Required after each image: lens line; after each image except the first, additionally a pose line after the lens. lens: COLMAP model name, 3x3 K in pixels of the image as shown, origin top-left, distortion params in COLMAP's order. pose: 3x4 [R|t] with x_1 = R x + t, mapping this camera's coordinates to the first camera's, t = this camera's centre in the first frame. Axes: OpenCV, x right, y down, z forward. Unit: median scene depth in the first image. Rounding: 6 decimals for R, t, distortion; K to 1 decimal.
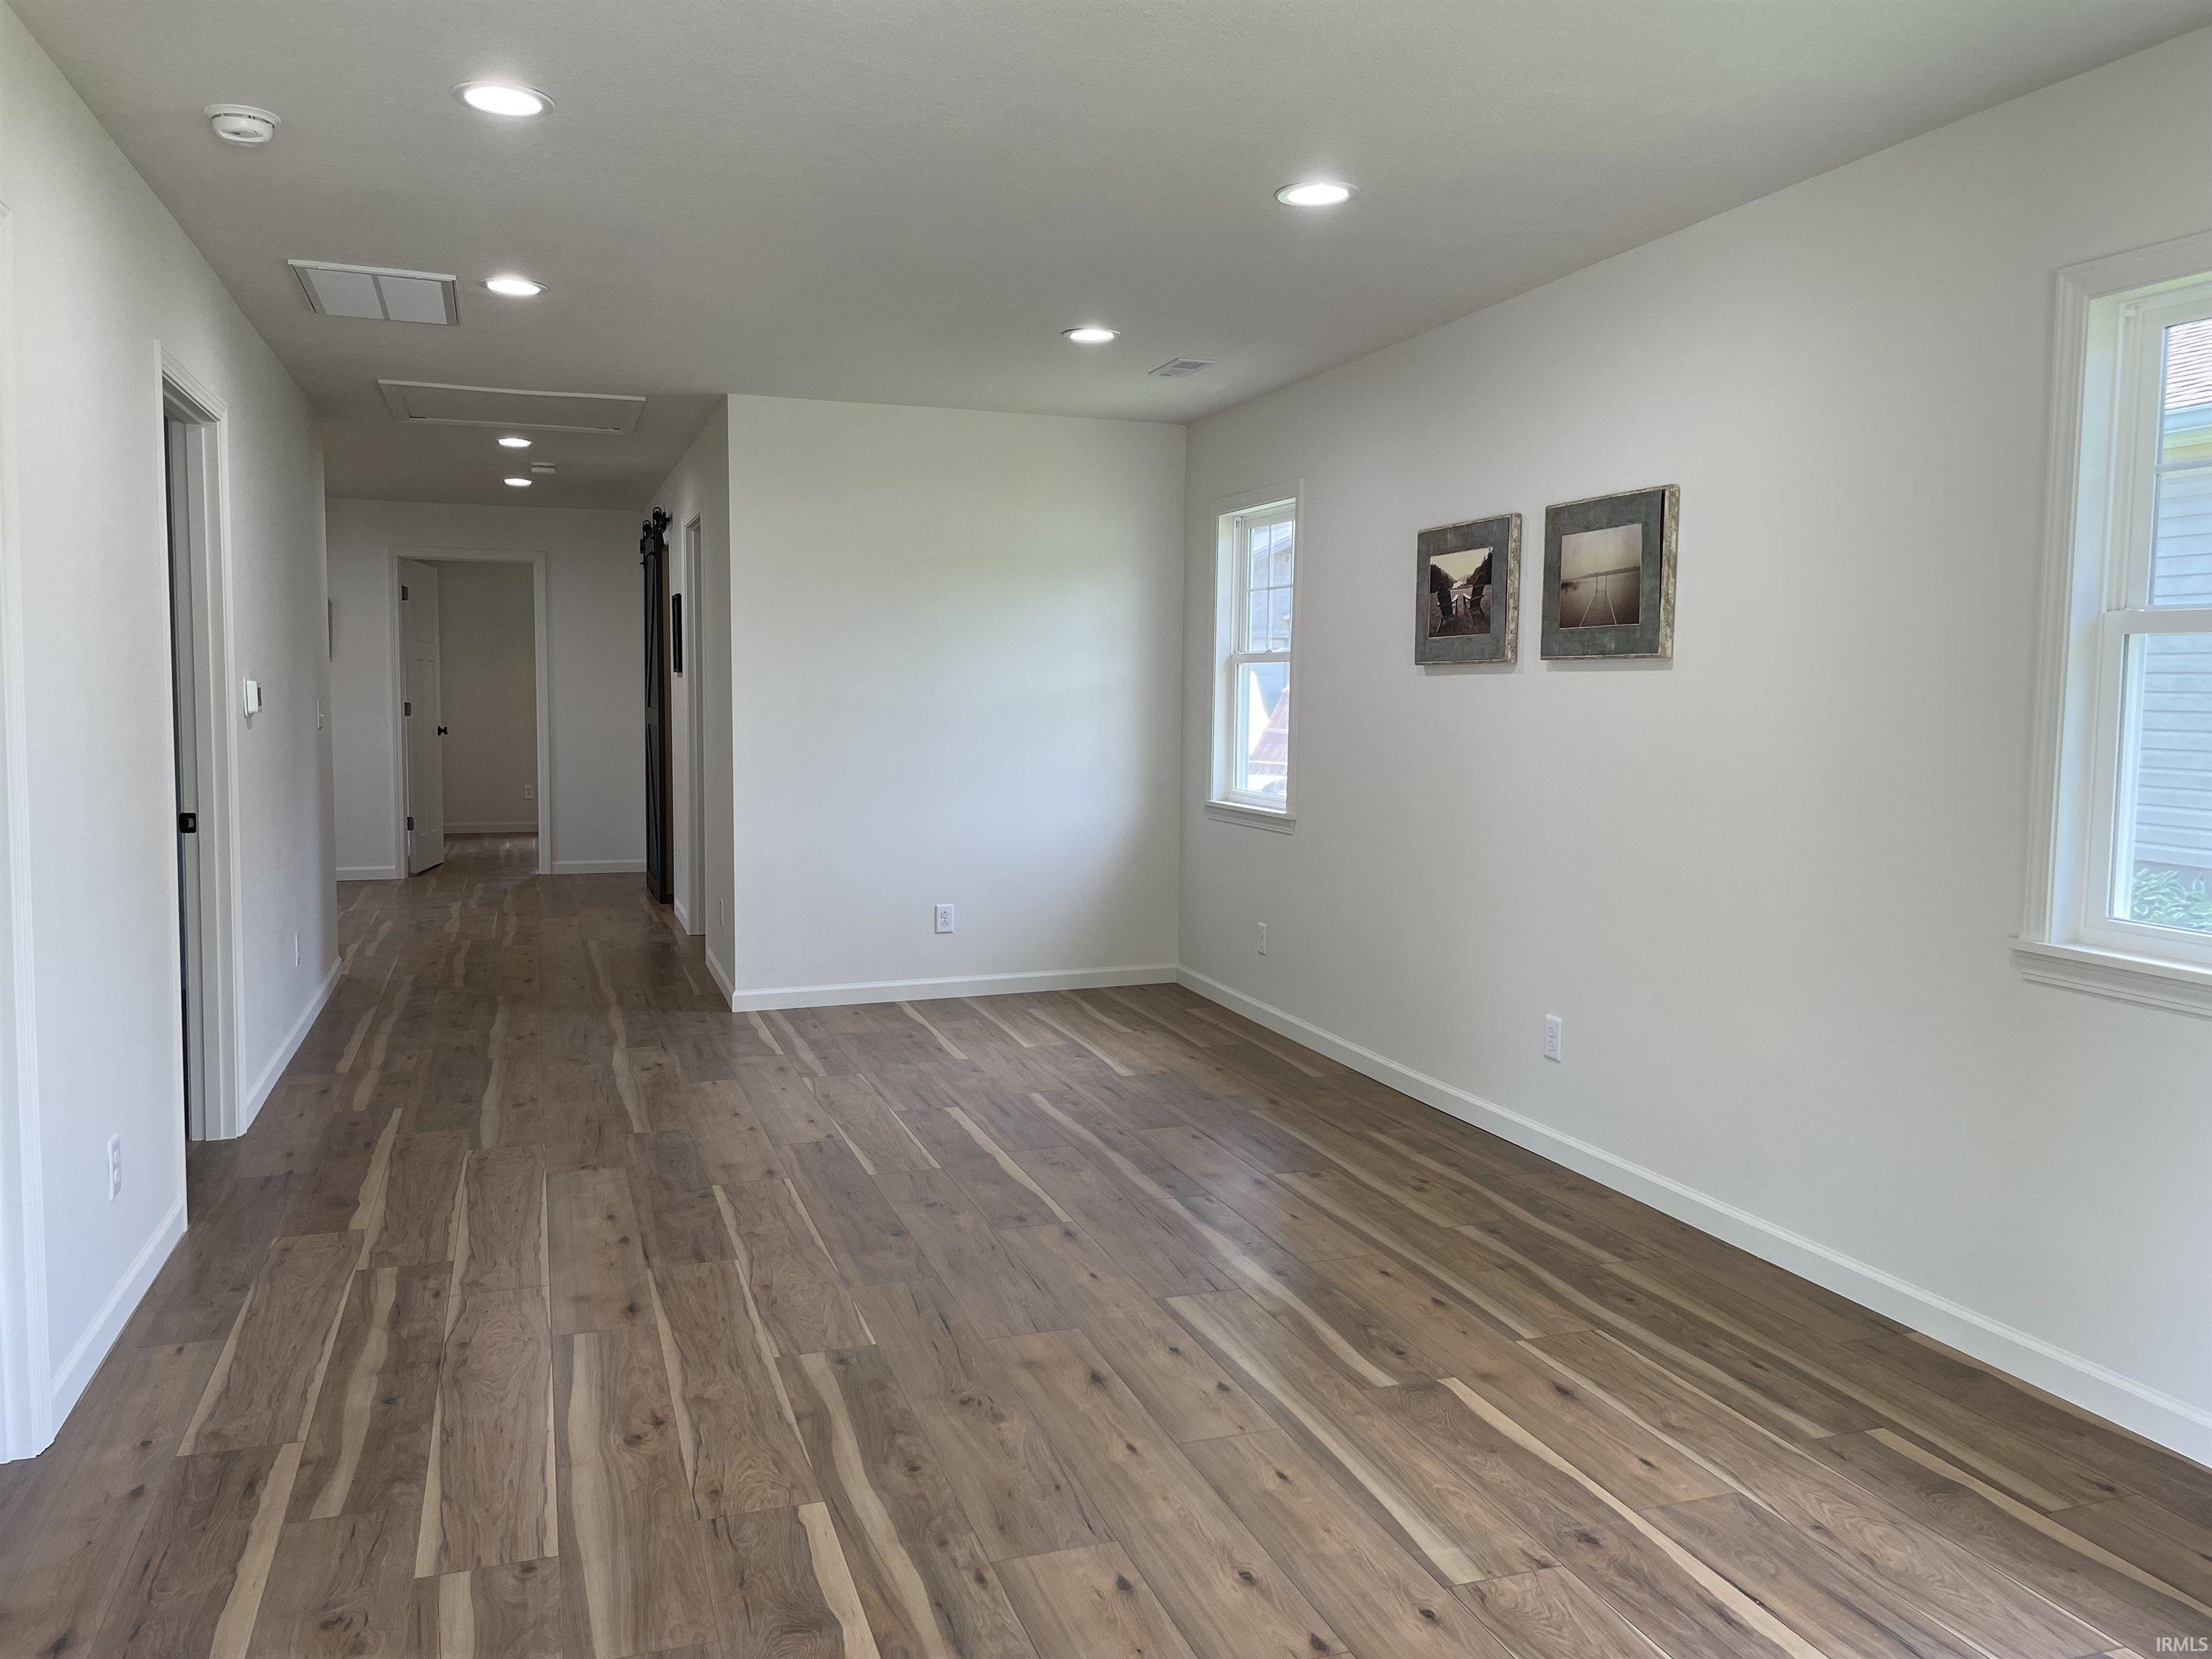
lens RADIAL K [[1671.4, 0, 1098.8], [0, 1671.4, 833.1], [0, 0, 1]] dist [0.097324, -0.123379]
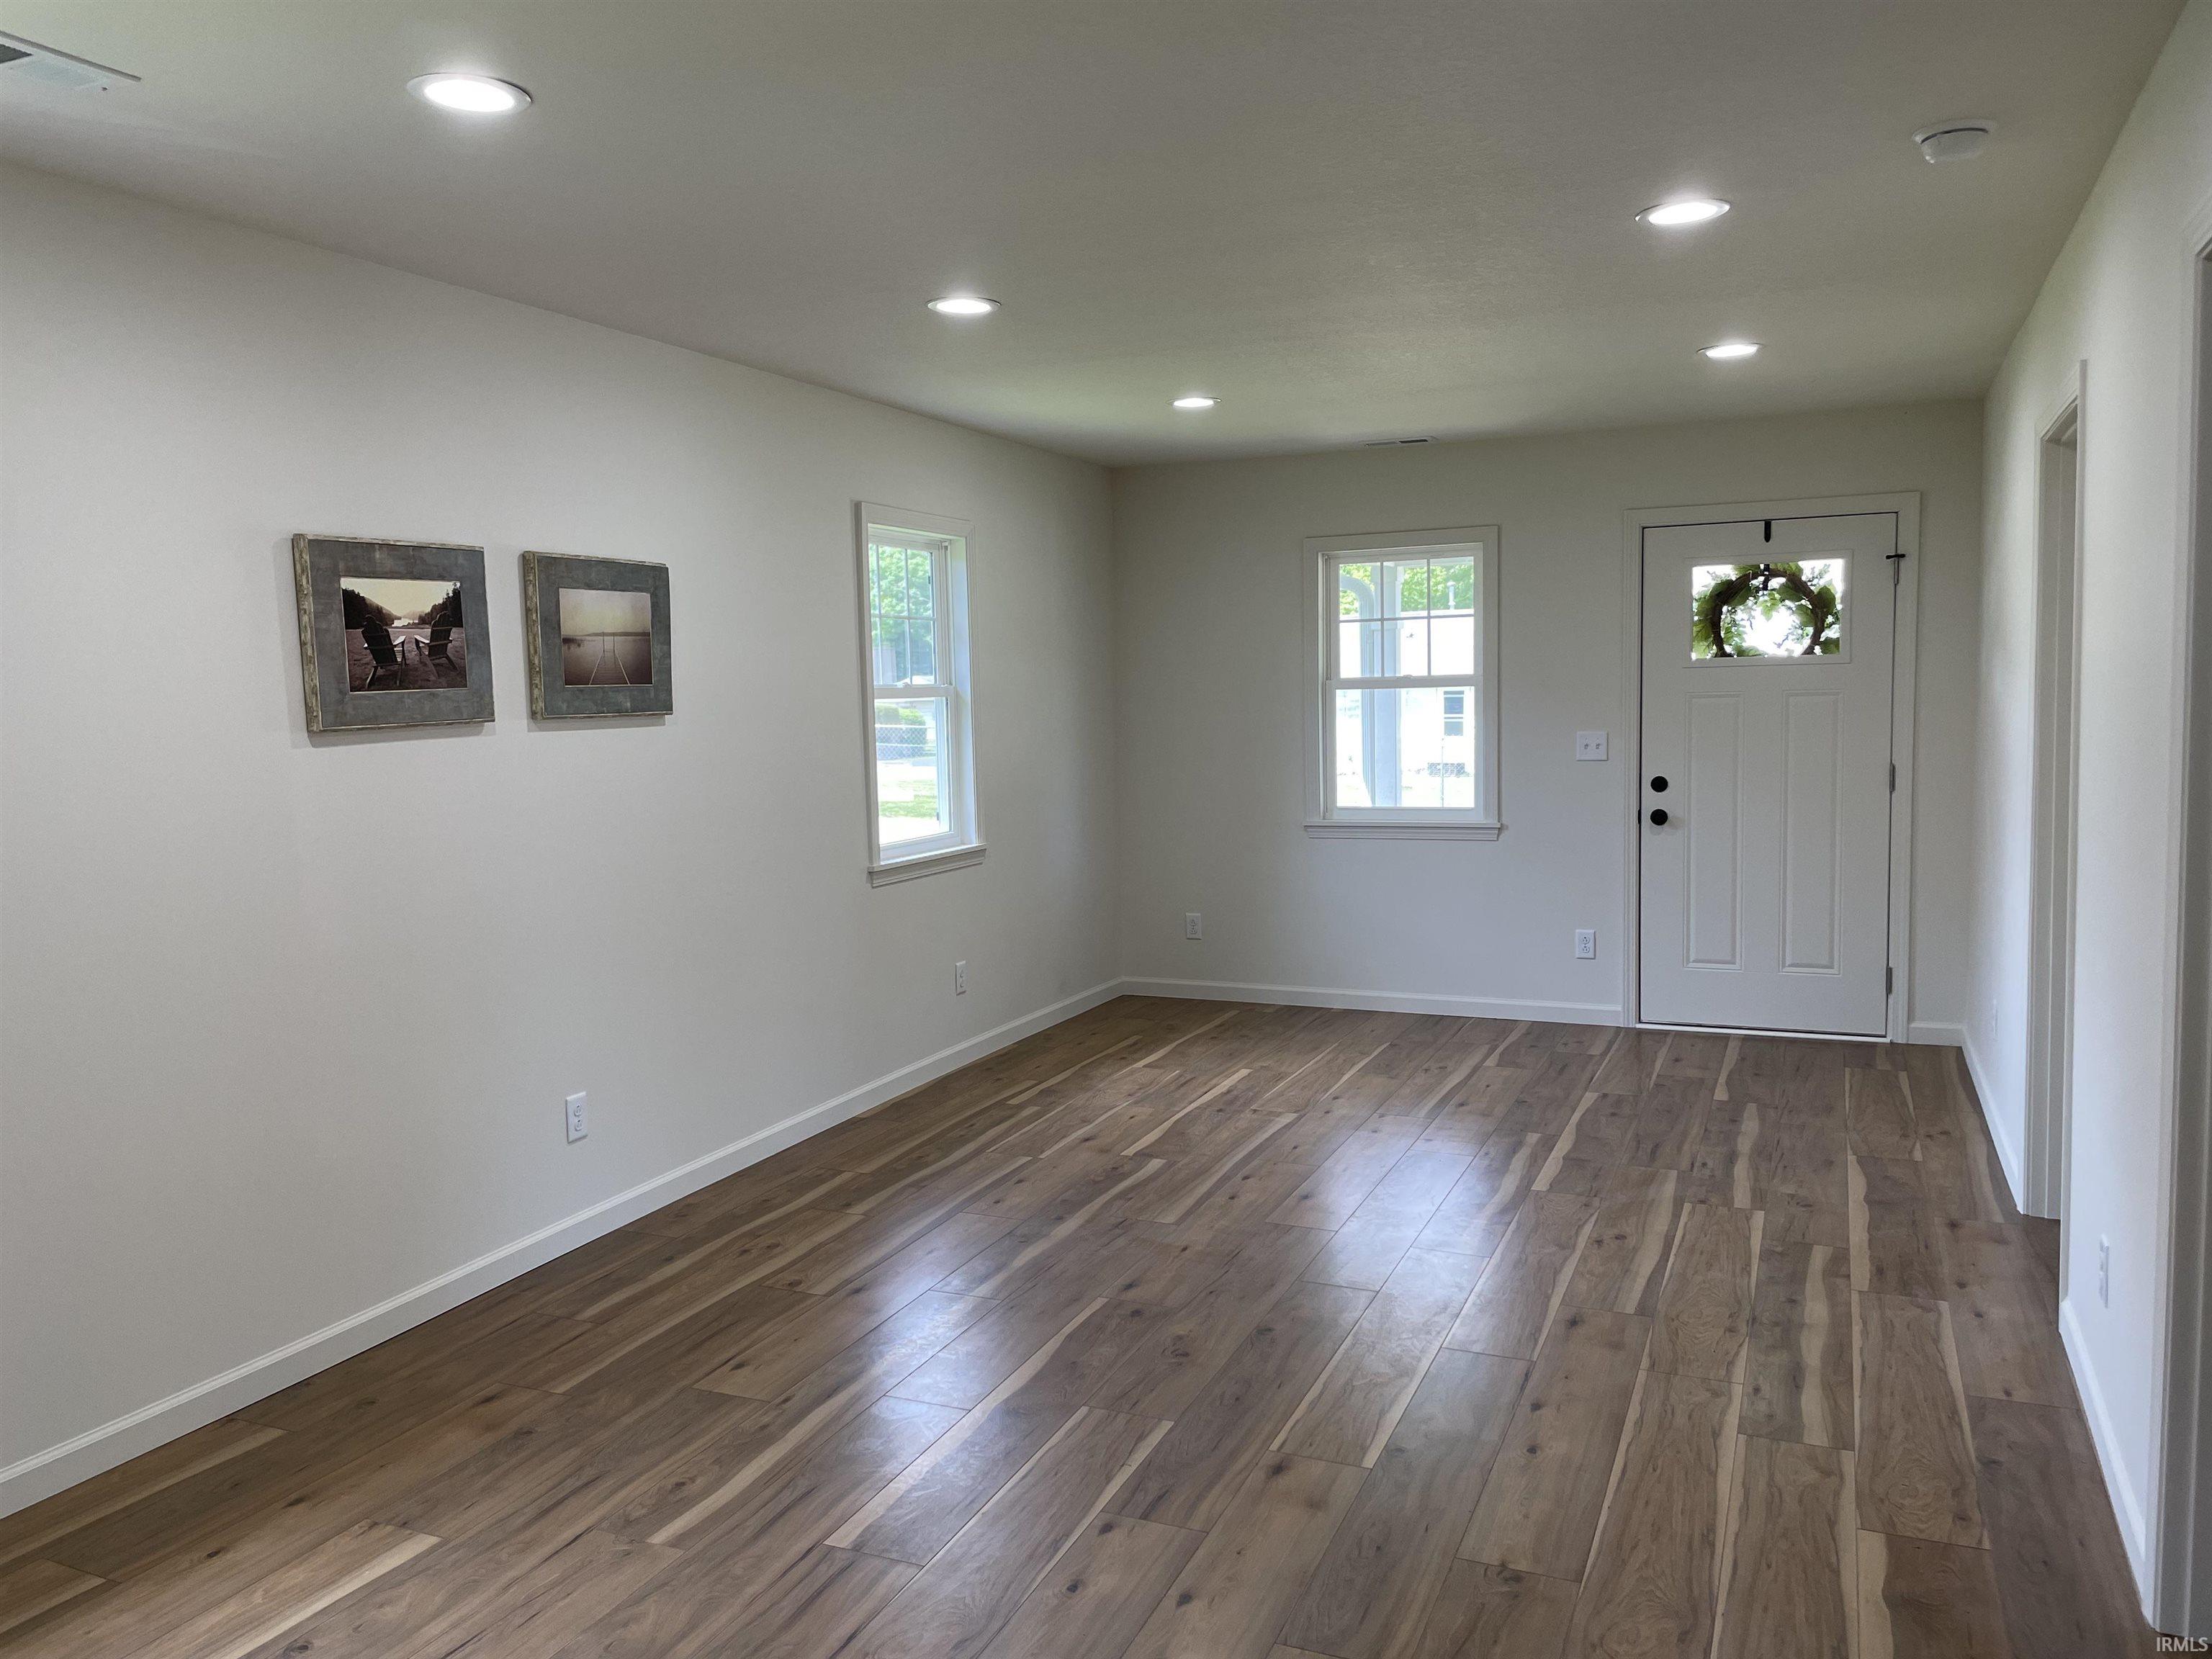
lens RADIAL K [[1671.4, 0, 1098.8], [0, 1671.4, 833.1], [0, 0, 1]] dist [0.097324, -0.123379]
pose [[-0.742185, -0.052997, 0.668097, -0.683695], [0.074515, 0.984162, 0.160847, -0.198012], [-0.666040, 0.169161, -0.726481, 1.750507]]
